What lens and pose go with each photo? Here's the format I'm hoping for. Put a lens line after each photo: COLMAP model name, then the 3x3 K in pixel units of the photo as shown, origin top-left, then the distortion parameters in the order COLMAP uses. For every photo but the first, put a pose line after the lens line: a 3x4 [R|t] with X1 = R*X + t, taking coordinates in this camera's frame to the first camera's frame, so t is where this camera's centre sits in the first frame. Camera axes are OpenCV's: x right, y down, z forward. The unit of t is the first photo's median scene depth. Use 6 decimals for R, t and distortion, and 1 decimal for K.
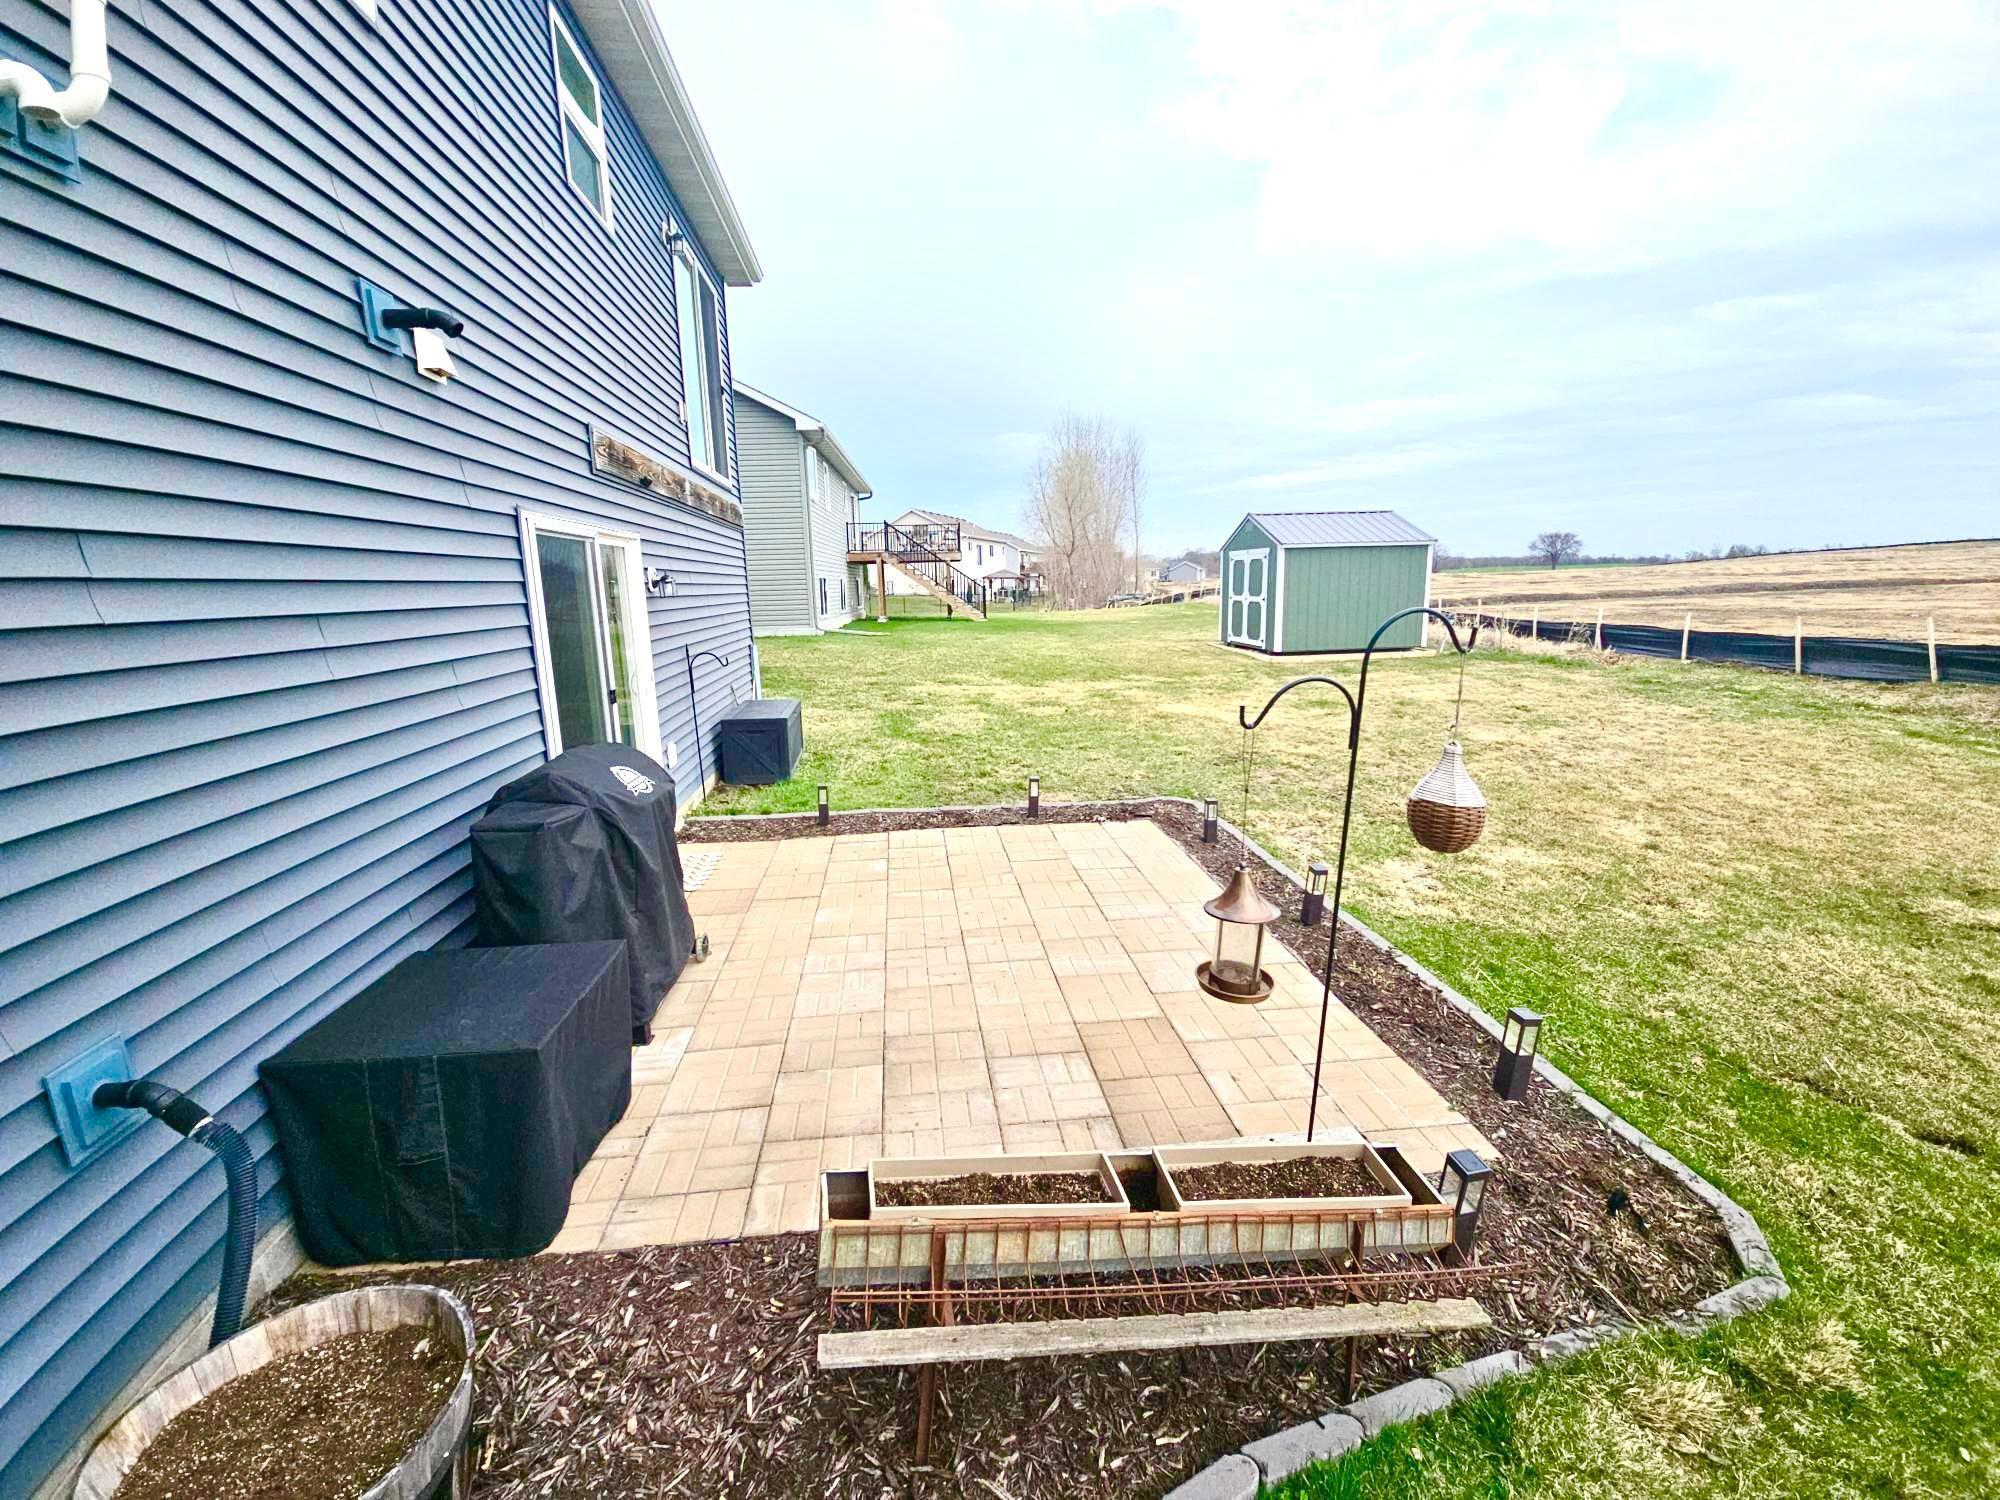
lens RADIAL K [[809.1, 0, 996.4], [0, 809.1, 747.2], [0, 0, 1]] dist [0.001501, -0.002560]
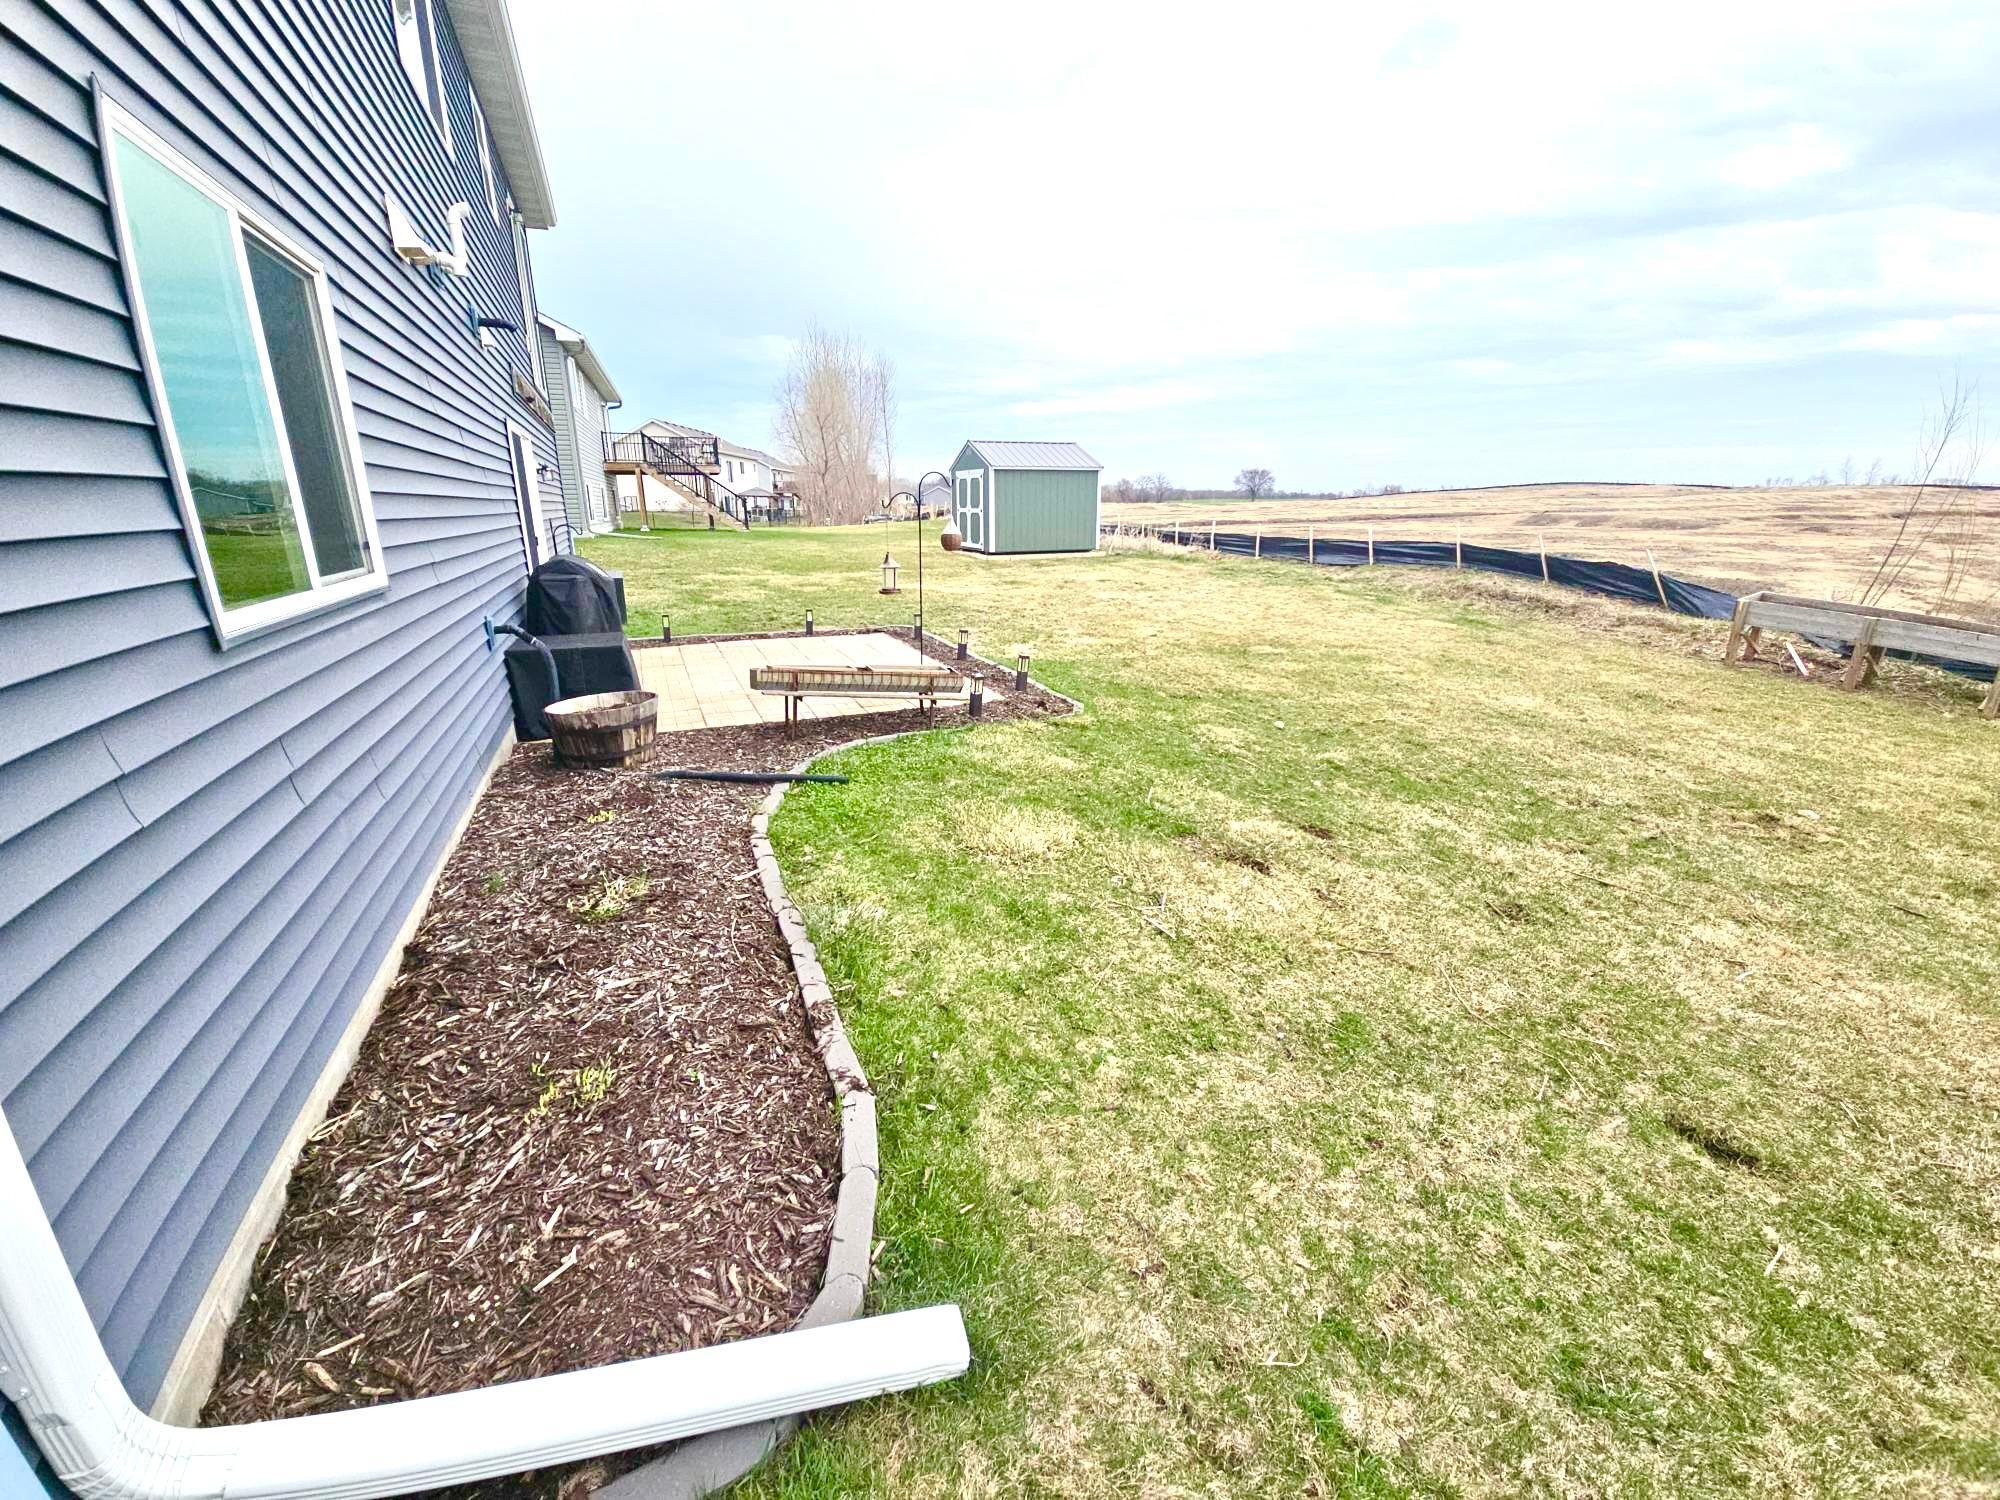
lens RADIAL K [[809.1, 0, 995.6], [0, 809.1, 752.8], [0, 0, 1]] dist [0.001501, -0.002560]
pose [[0.958588, -0.063808, 0.277557, -0.021381], [0.037523, 0.994379, 0.099007, 0.062248], [-0.282314, -0.084492, 0.955594, -0.221684]]
